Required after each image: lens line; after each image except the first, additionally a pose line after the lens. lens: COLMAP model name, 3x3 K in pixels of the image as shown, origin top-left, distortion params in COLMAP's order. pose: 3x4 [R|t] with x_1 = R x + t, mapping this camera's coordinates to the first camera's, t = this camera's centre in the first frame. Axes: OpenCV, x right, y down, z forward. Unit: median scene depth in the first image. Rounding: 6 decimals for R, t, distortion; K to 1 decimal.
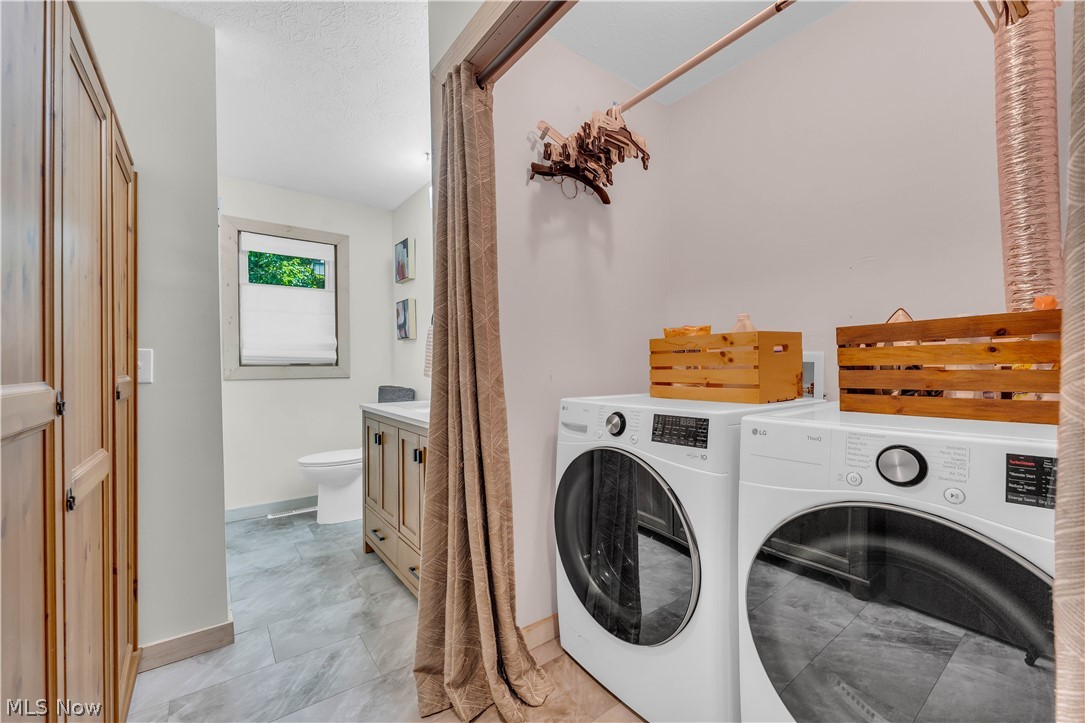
lens RADIAL K [[439.6, 0, 543.7], [0, 439.6, 364.1], [0, 0, 1]] dist [-0.004811, 0.000359]
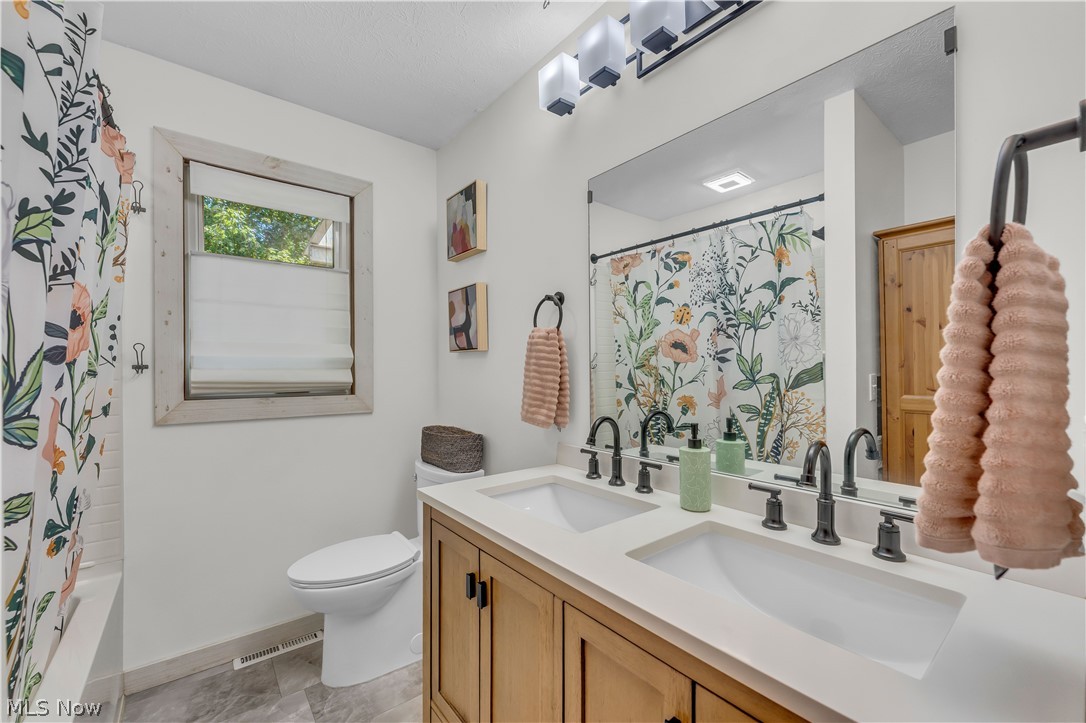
lens RADIAL K [[440.0, 0, 541.3], [0, 440.0, 363.1], [0, 0, 1]] dist [-0.004811, 0.000359]
pose [[0.999872, 0.002753, 0.015782, -0.224082], [-0.002638, 0.999970, -0.007287, -0.035805], [-0.015801, 0.007244, 0.999849, 0.393659]]
